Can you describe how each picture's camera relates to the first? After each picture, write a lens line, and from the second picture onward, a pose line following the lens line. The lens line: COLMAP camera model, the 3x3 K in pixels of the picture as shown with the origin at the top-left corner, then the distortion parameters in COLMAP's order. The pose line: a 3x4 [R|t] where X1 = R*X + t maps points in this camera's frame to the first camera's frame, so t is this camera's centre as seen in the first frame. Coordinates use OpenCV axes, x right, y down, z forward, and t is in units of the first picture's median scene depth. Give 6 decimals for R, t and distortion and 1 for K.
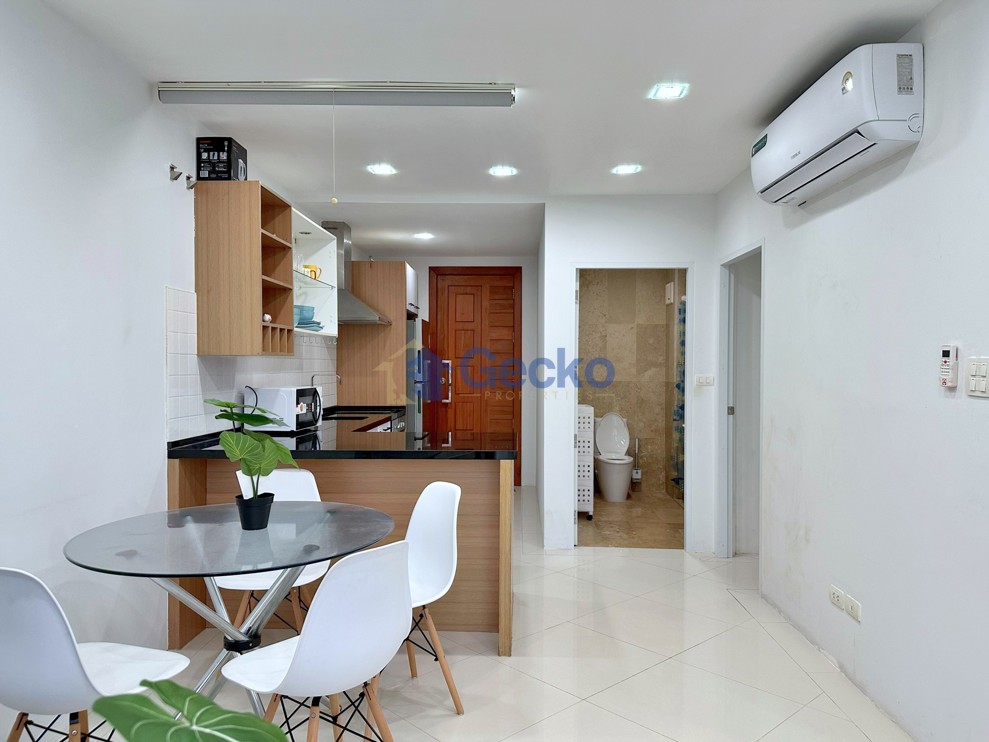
lens RADIAL K [[698.8, 0, 494.5], [0, 698.8, 371.0], [0, 0, 1]] dist [-0.010136, -0.002644]
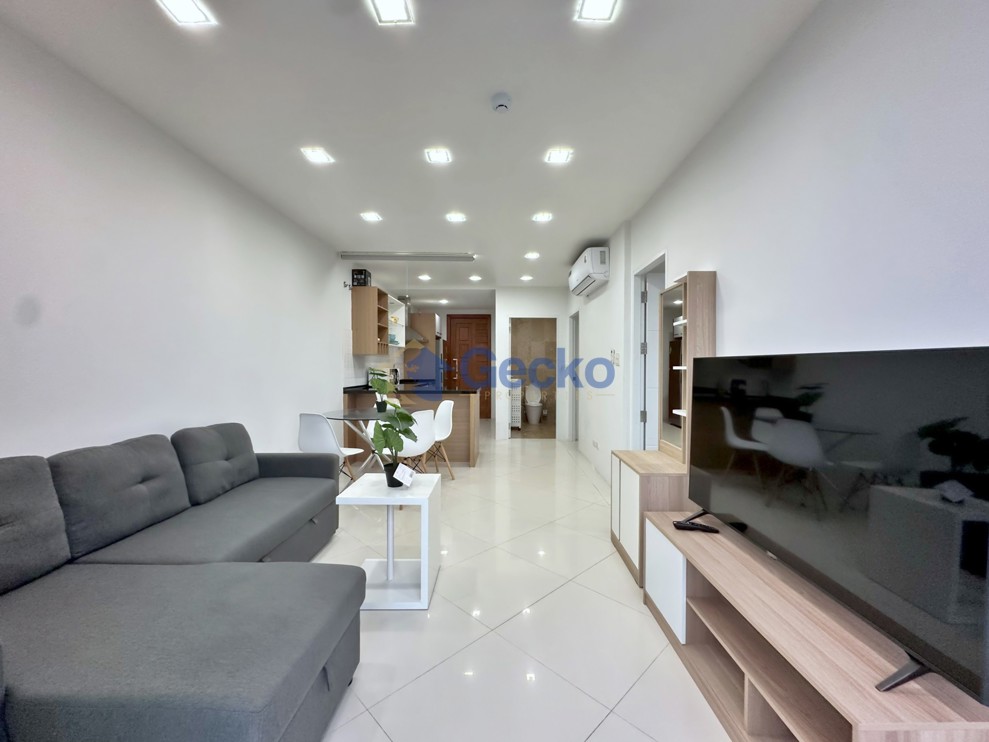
lens RADIAL K [[411.0, 0, 497.8], [0, 411.0, 367.7], [0, 0, 1]] dist [0.001653, 0.000169]
pose [[0.999810, -0.002323, 0.019334, 0.058798], [0.002351, 0.999996, -0.001425, 0.022466], [-0.019330, 0.001470, 0.999812, -0.396178]]
